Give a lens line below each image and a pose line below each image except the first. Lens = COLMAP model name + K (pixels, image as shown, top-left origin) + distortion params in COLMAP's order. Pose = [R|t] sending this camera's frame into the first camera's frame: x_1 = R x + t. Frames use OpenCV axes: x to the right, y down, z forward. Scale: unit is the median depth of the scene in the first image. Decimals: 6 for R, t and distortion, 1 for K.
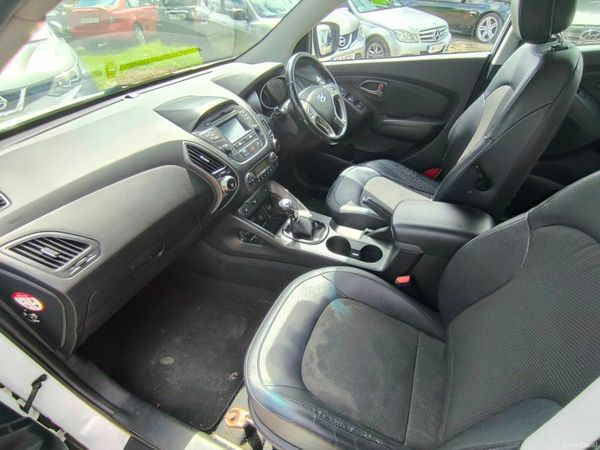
lens RADIAL K [[325.6, 0, 300.0], [0, 325.6, 225.0], [0, 0, 1]] dist [-0.001646, 0.016598]
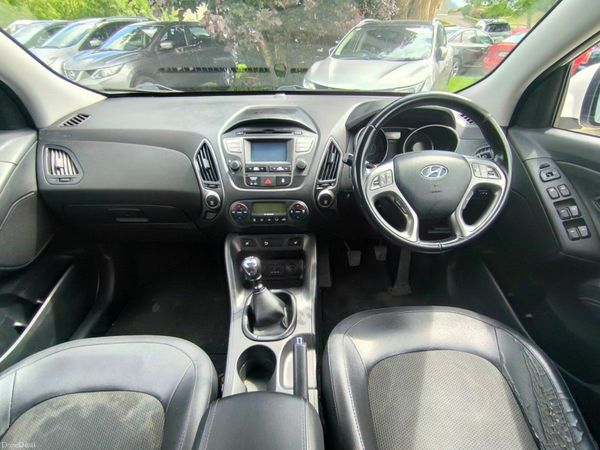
lens RADIAL K [[325.6, 0, 300.0], [0, 325.6, 225.0], [0, 0, 1]] dist [-0.001646, 0.016598]
pose [[0.437617, 0.530439, -0.726034, 0.511332], [-0.561493, 0.791881, 0.240106, -0.384495], [0.702294, 0.302588, 0.644378, 0.579307]]
